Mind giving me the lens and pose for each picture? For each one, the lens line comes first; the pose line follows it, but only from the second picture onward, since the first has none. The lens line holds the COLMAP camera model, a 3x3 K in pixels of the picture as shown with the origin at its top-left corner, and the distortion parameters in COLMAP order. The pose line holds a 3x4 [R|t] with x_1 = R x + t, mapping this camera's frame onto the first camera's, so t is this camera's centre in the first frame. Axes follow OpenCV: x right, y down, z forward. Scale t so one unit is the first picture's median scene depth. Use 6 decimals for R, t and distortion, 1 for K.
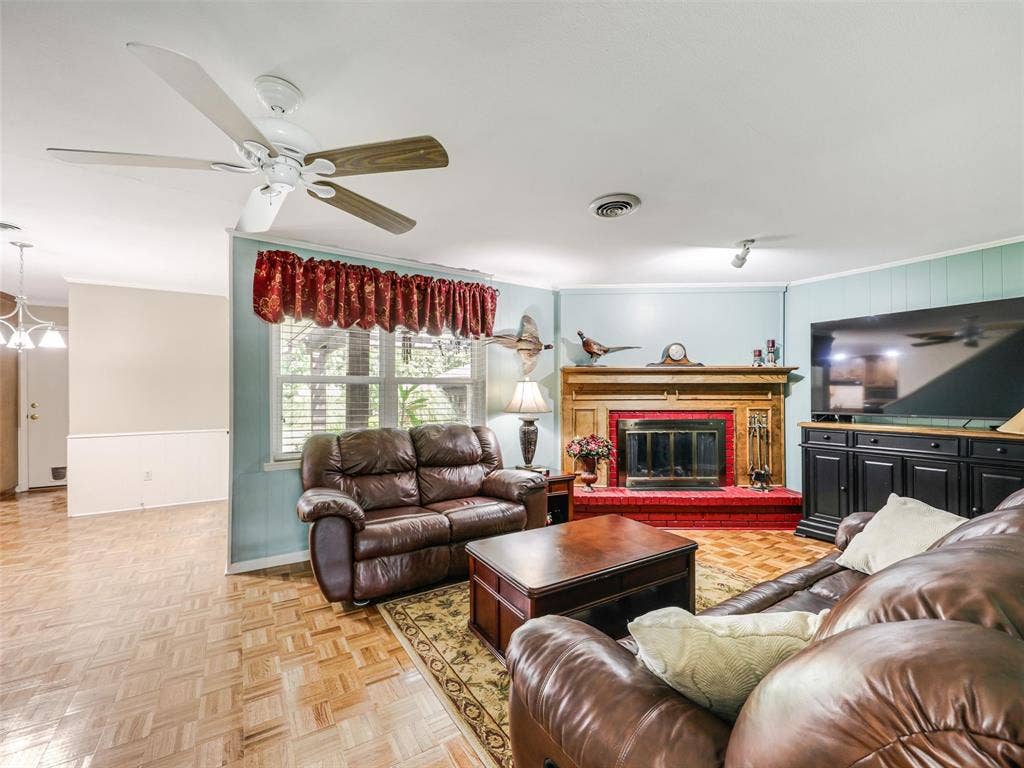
lens RADIAL K [[443.9, 0, 512.0], [0, 443.9, 384.0], [0, 0, 1]] dist [-0.000362, -0.000127]
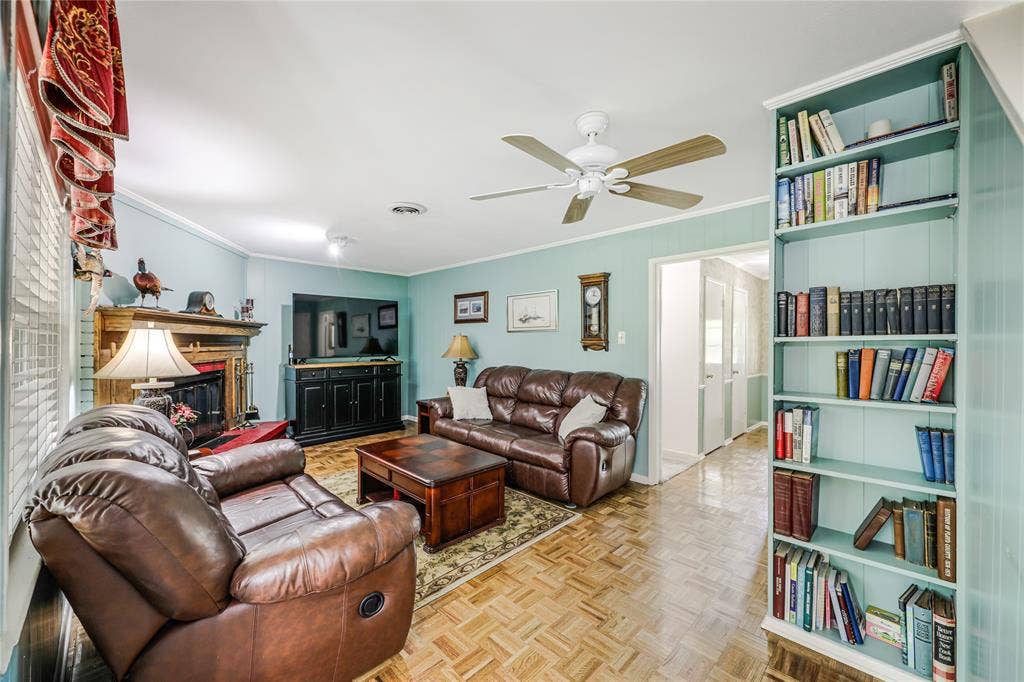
lens RADIAL K [[395.0, 0, 512.0], [0, 395.0, 341.0], [0, 0, 1]] dist [0.000580, -0.000049]
pose [[-0.243436, 0.000006, 0.969917, -1.127161], [-0.022613, 0.999728, -0.005681, 0.005070], [-0.969653, -0.023315, -0.243370, 1.061517]]
